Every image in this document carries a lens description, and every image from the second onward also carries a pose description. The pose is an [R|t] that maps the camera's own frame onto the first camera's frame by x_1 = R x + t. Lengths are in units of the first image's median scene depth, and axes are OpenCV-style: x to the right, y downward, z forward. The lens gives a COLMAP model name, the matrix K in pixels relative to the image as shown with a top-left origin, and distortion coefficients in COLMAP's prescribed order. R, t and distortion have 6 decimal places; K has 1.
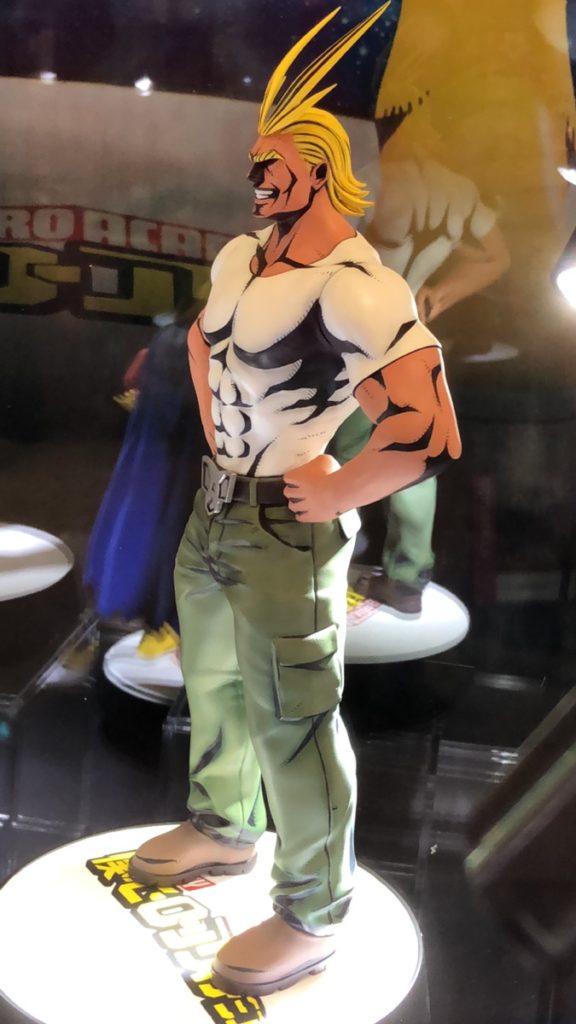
lens RADIAL K [[1648.9, 0, 288.0], [0, 1648.9, 512.0], [0, 0, 1]] dist [0.178617, 0.005596]
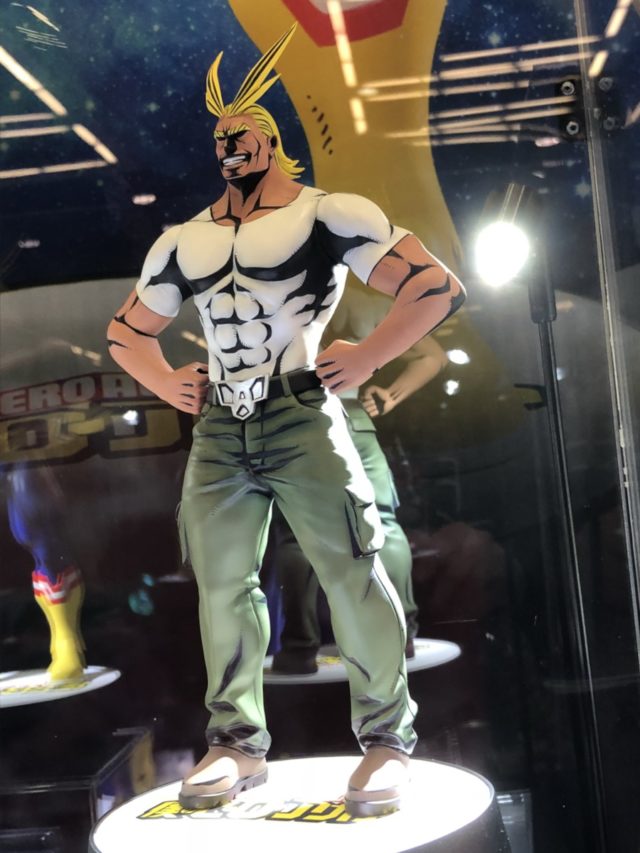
lens RADIAL K [[1277.3, 0, 320.0], [0, 1277.3, 426.5], [0, 0, 1]] dist [0.179671, -0.081294]
pose [[0.782458, -0.126370, 0.609746, -0.600250], [0.317263, 0.923472, -0.215739, 0.236087], [-0.535821, 0.362257, 0.762670, 0.276403]]
